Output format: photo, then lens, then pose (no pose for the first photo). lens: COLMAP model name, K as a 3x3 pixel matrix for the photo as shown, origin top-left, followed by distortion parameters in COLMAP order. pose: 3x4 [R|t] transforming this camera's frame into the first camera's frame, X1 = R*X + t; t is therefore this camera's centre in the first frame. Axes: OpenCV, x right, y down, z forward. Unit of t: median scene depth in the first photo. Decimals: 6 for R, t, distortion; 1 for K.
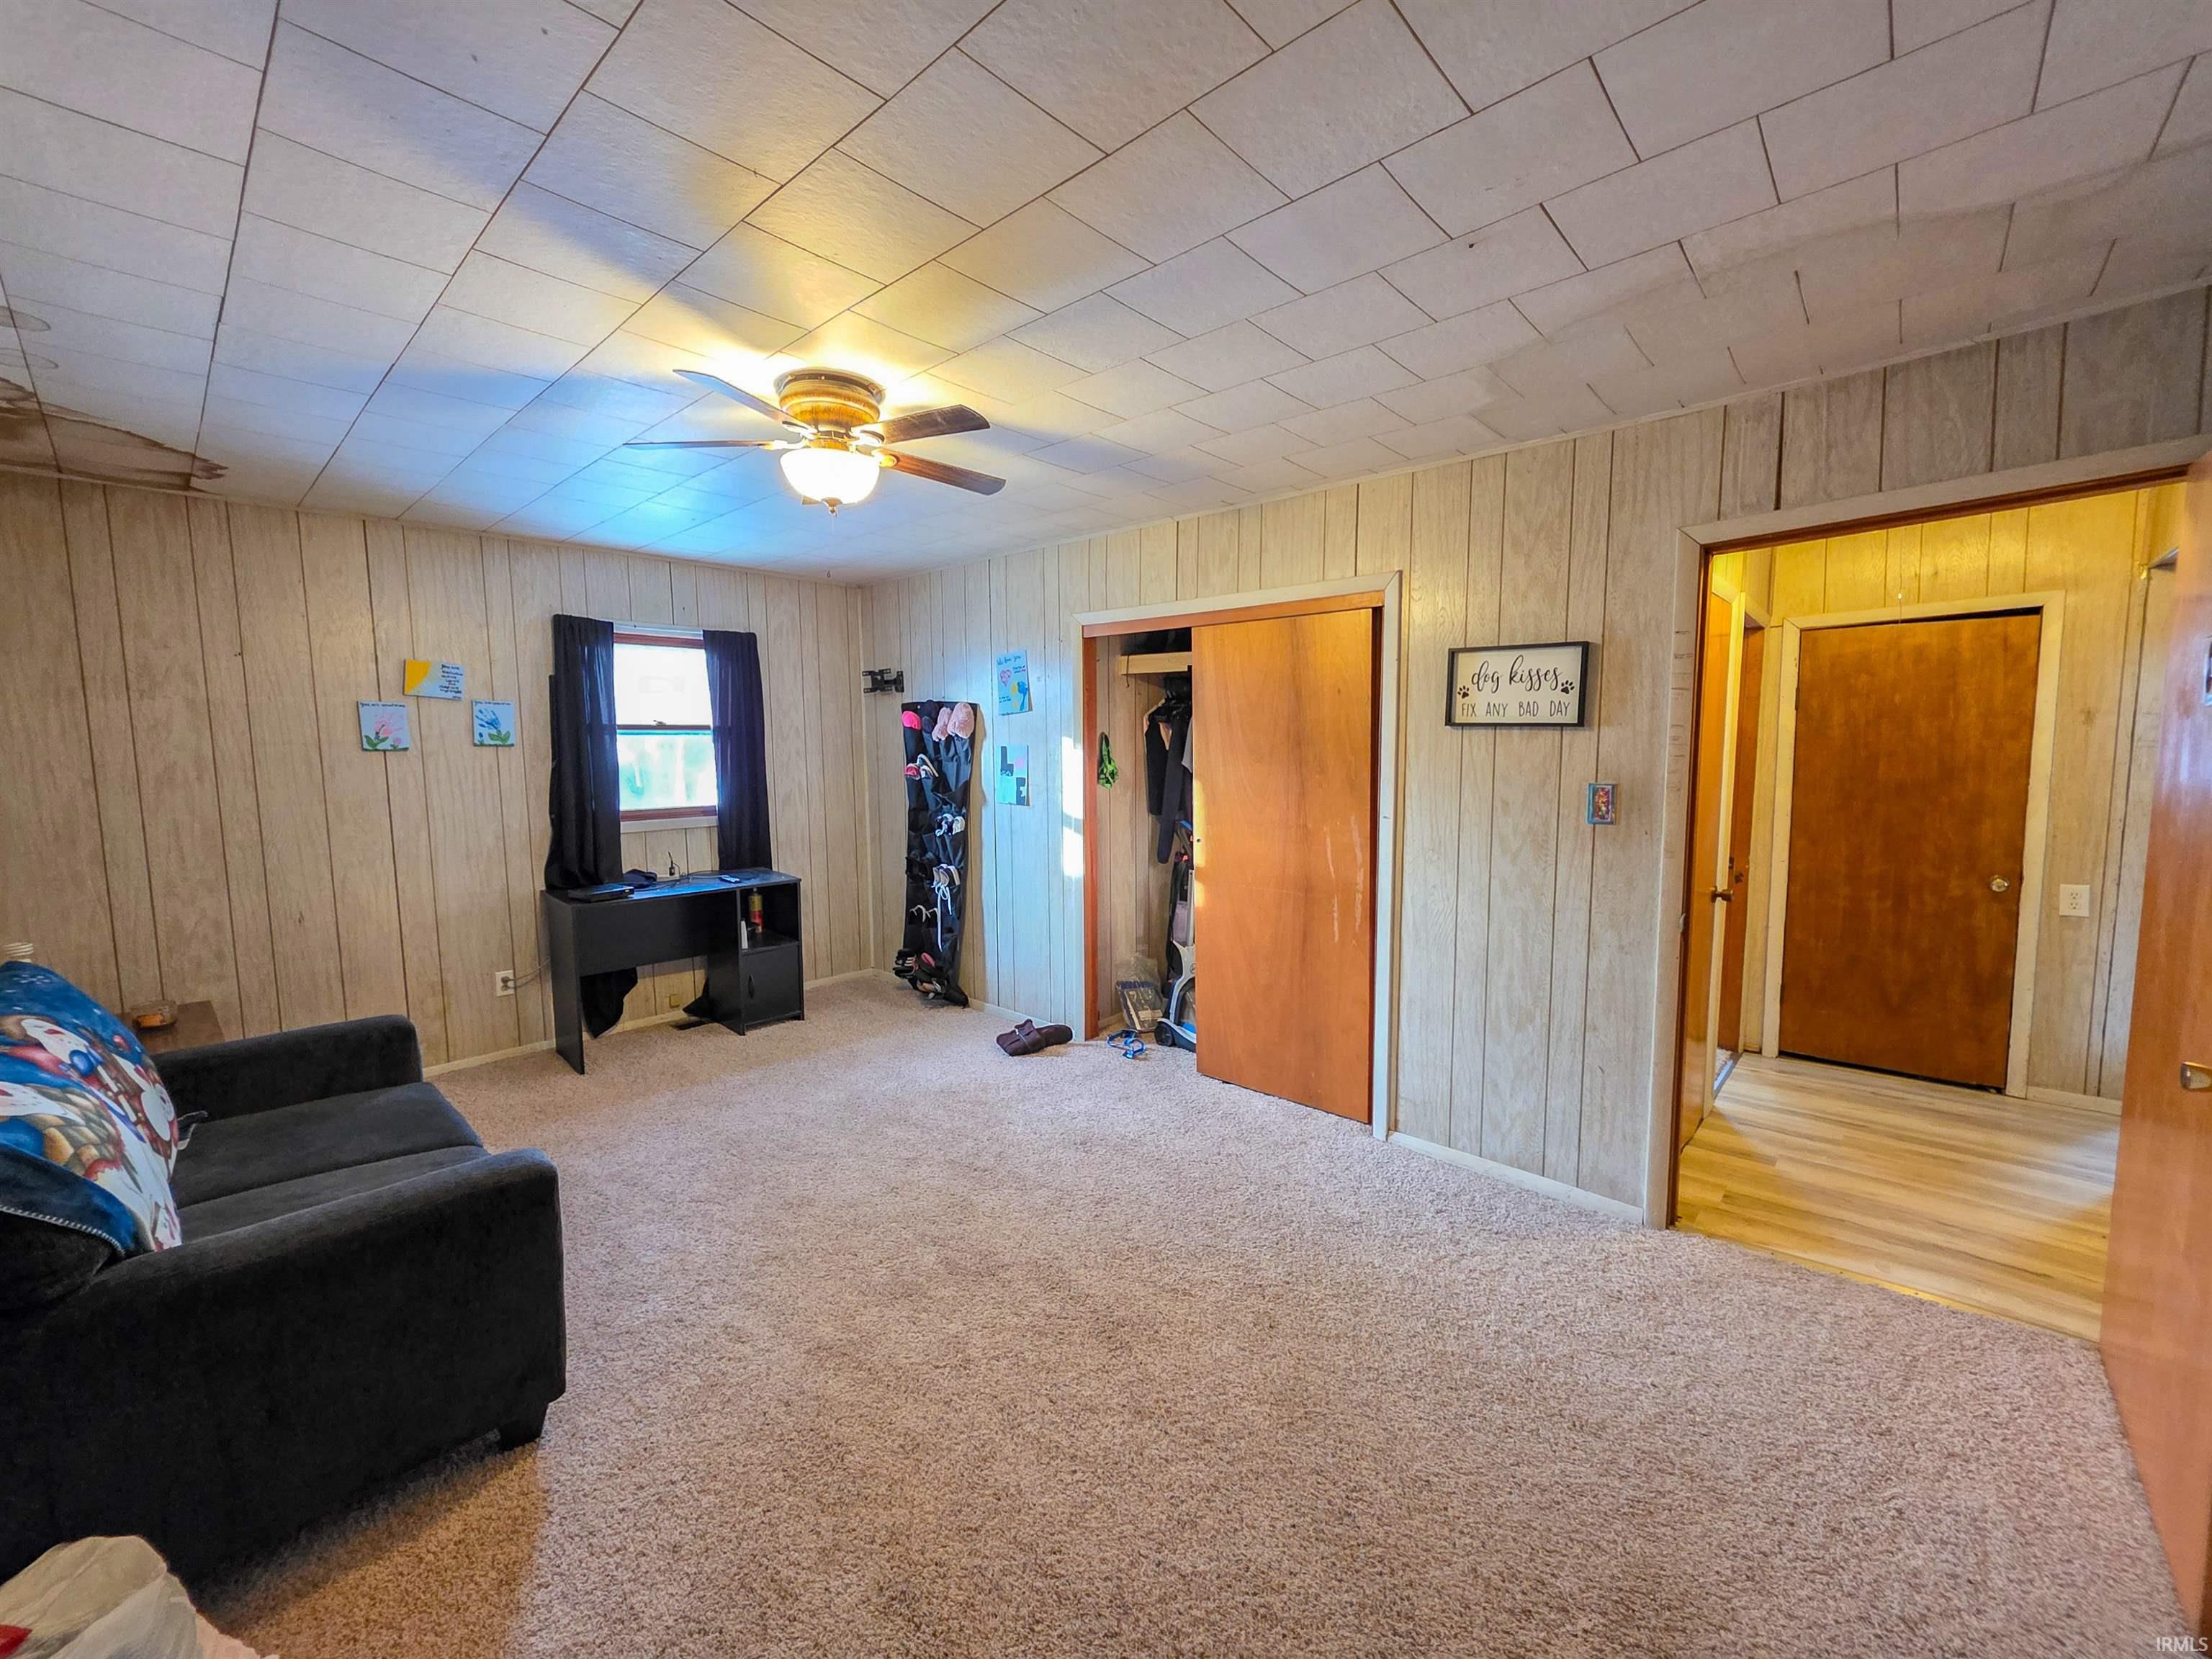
lens RADIAL K [[890.6, 0, 1109.1], [0, 890.6, 823.8], [0, 0, 1]] dist [-0.001208, -0.000093]
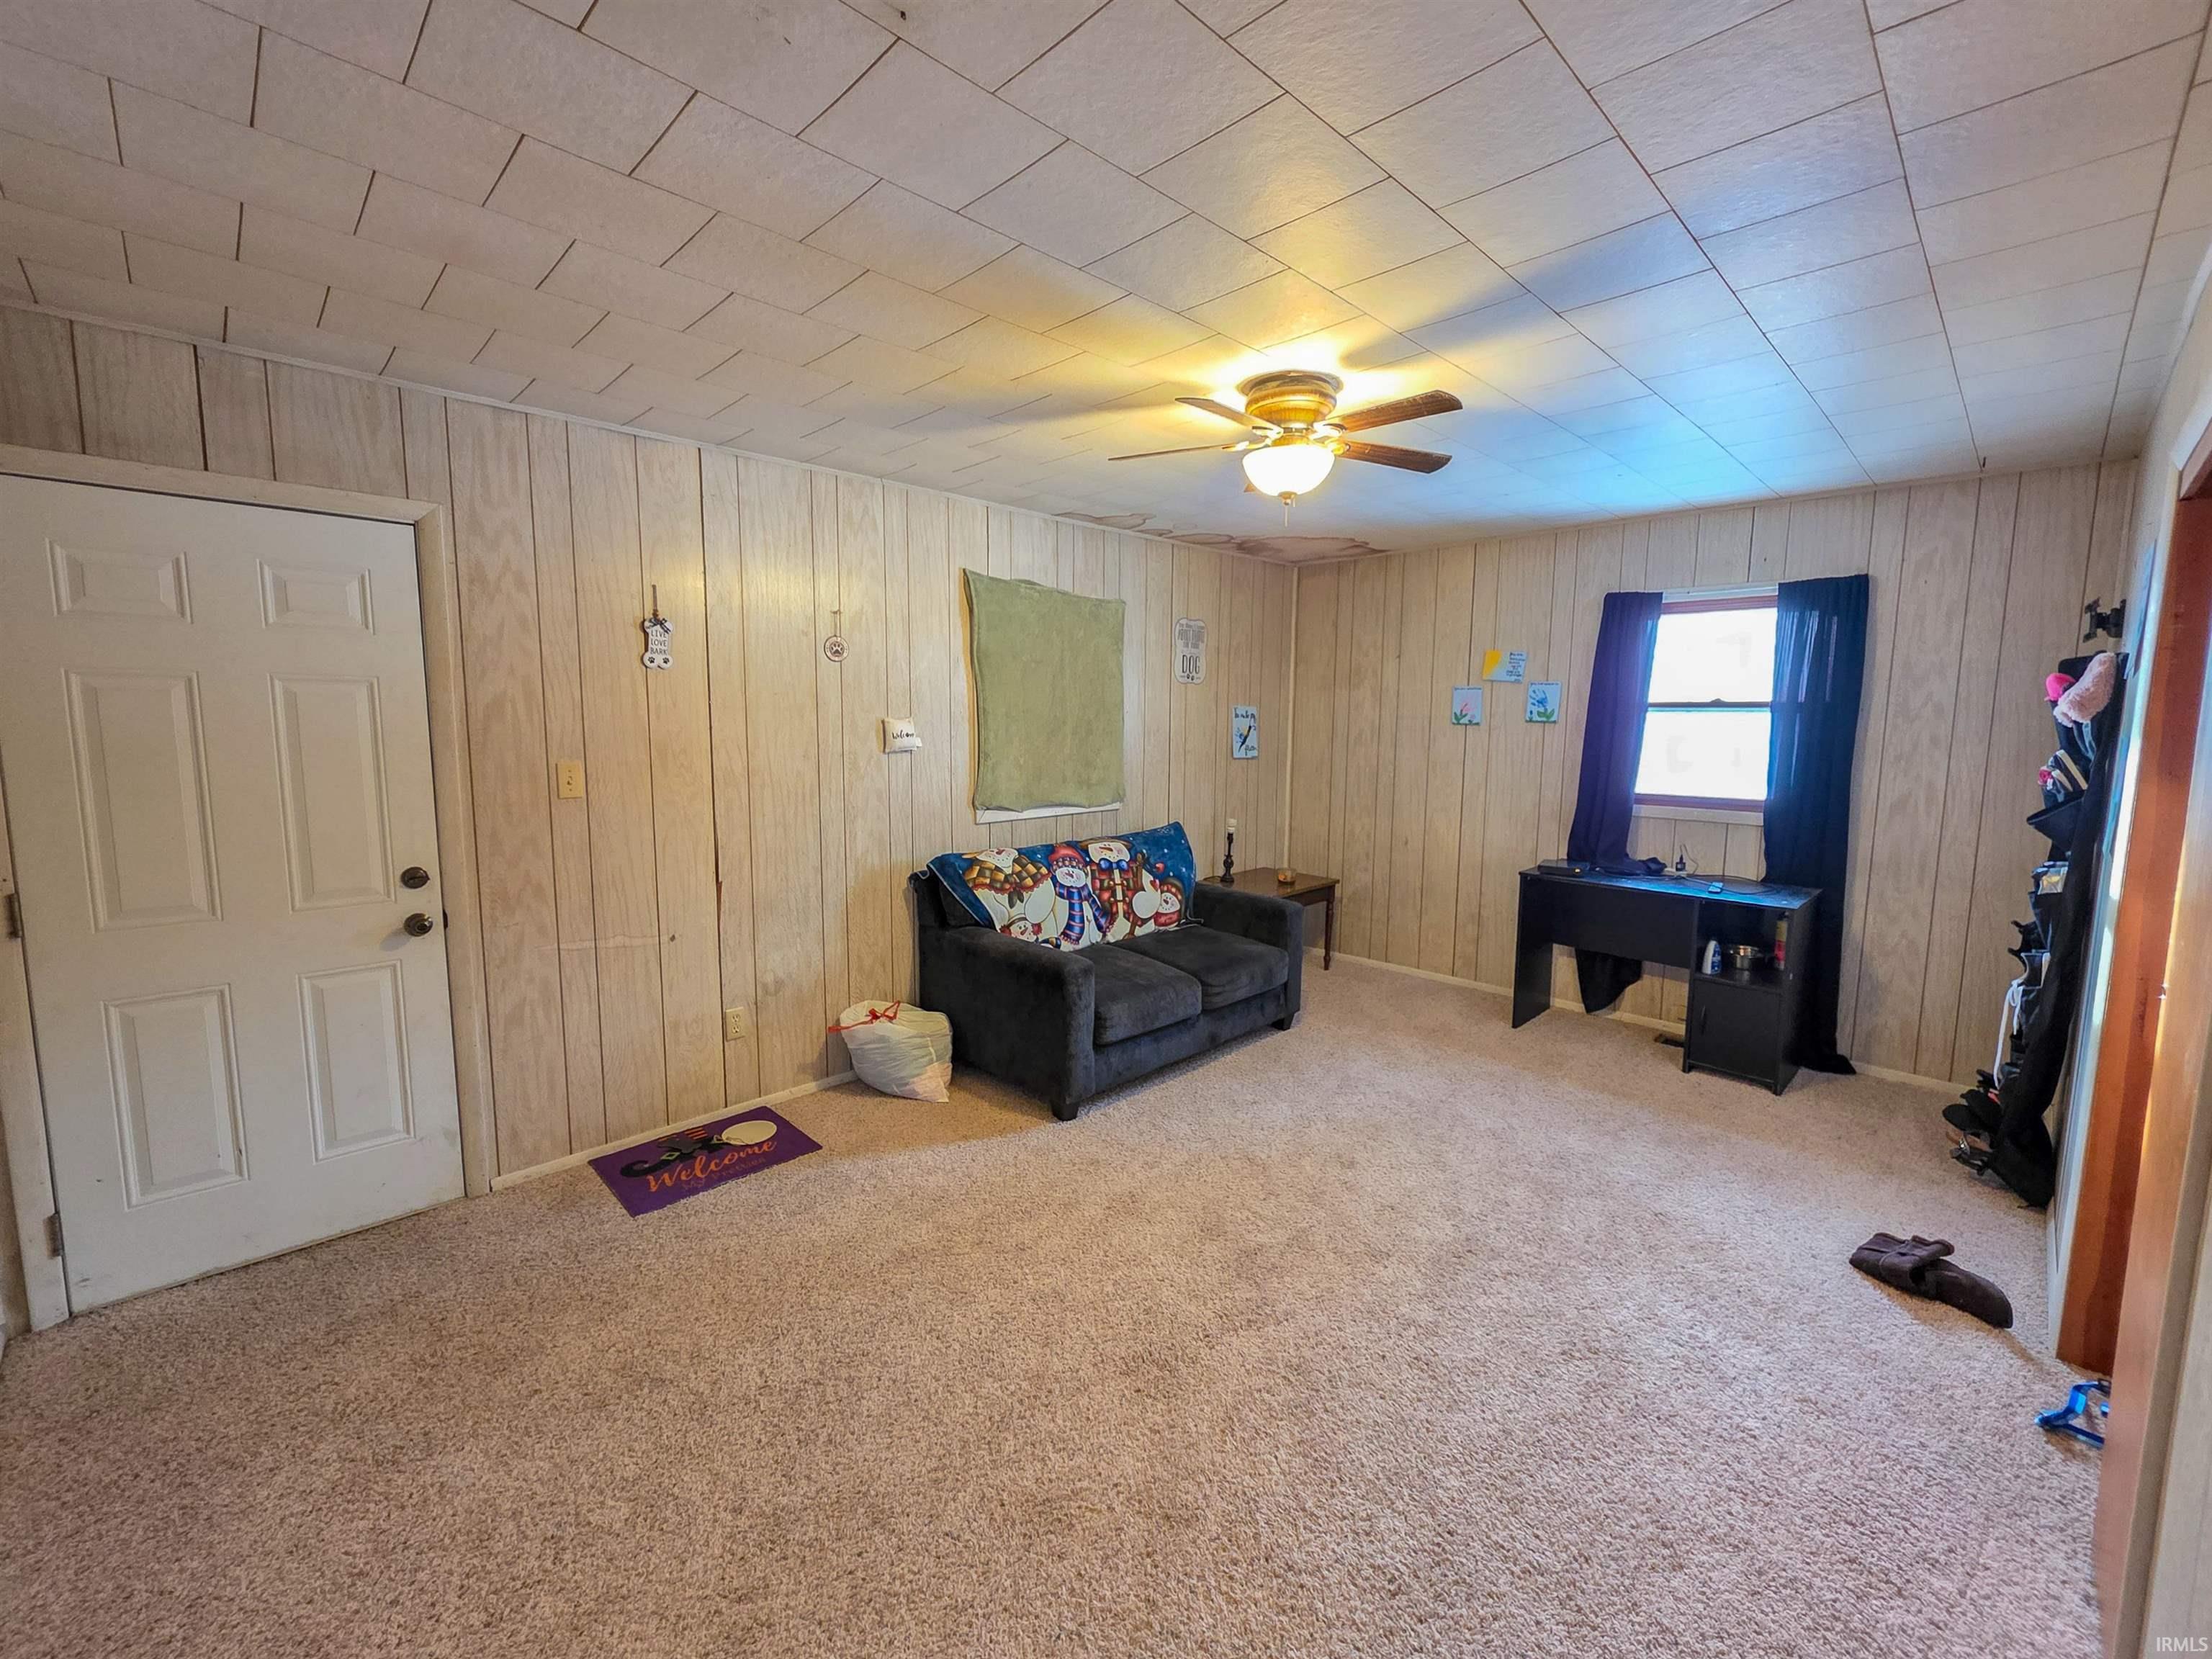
lens RADIAL K [[907.3, 0, 1101.3], [0, 907.3, 821.3], [0, 0, 1]] dist [-0.000223, 0.000091]
pose [[-0.061309, 0.123651, -0.990430, 0.476536], [-0.099592, 0.986587, 0.129336, -0.055738], [0.993138, 0.106568, -0.048172, 0.507987]]
